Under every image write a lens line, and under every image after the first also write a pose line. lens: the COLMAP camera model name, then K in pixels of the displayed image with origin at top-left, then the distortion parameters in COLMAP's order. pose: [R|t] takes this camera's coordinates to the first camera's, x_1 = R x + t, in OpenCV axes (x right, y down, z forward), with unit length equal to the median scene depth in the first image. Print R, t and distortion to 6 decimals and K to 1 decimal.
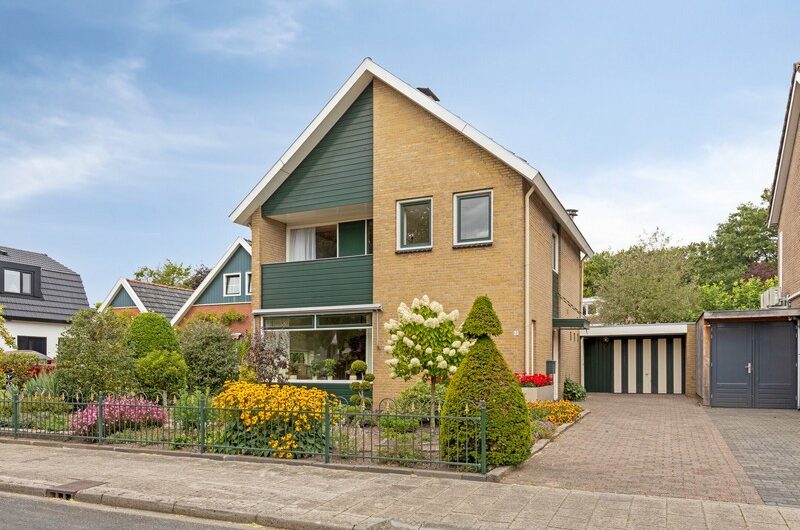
lens RADIAL K [[579.1, 0, 404.3], [0, 579.1, 347.7], [0, 0, 1]] dist [0.011706, -0.013263]
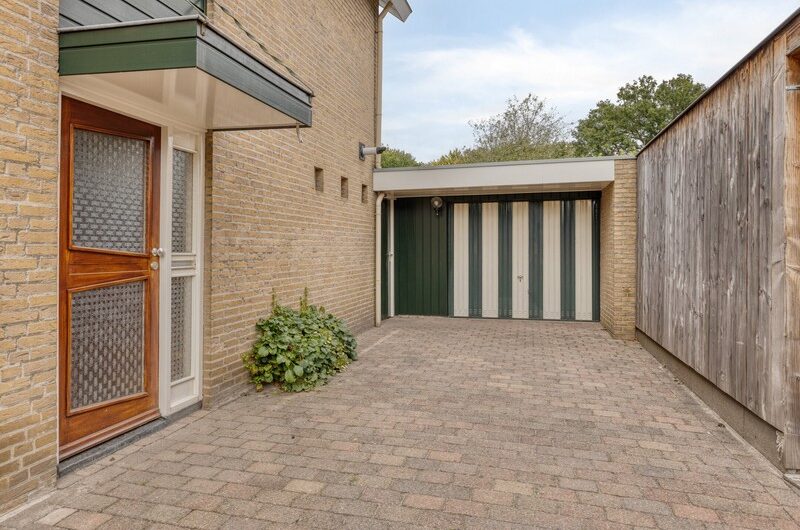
lens RADIAL K [[506.2, 0, 394.7], [0, 506.2, 240.5], [0, 0, 1]] dist [0.011120, 0.002064]
pose [[0.986970, 0.002860, 0.160879, 0.369141], [-0.004716, 0.999927, 0.011159, 0.017966], [-0.160835, -0.011772, 0.986911, 0.896978]]
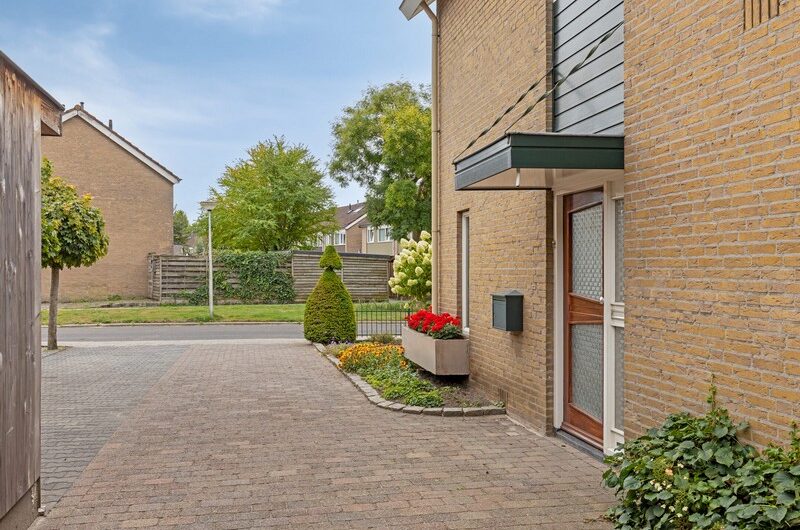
lens RADIAL K [[721.2, 0, 399.7], [0, 721.2, 268.0], [0, 0, 1]] dist [0.002516, 0.002850]
pose [[-0.803385, -0.005516, -0.595434, 0.620016], [0.010811, 0.999657, -0.023848, 0.017522], [0.595362, -0.025596, -0.803050, 1.418831]]
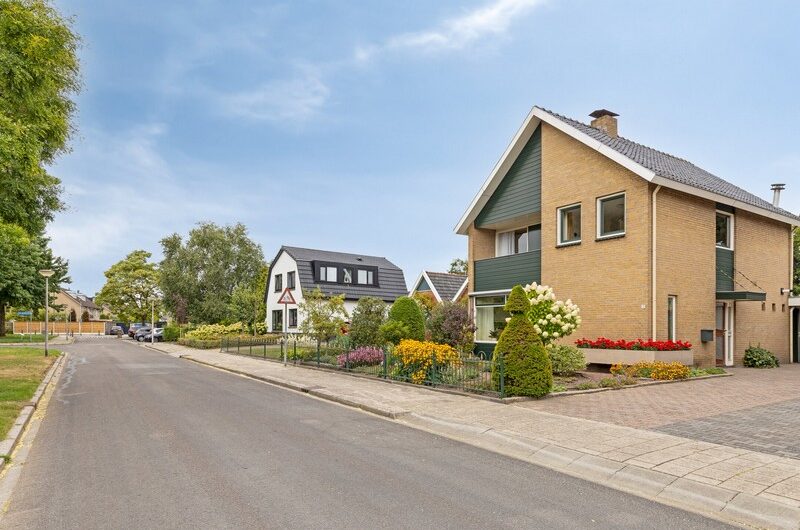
lens RADIAL K [[494.8, 0, 418.9], [0, 494.8, 313.1], [0, 0, 1]] dist [0.004870, 0.000289]
pose [[0.850035, -0.008577, -0.526657, 0.298880], [0.004429, 0.999948, -0.009136, -0.003149], [0.526708, 0.005434, 0.850029, -0.126759]]
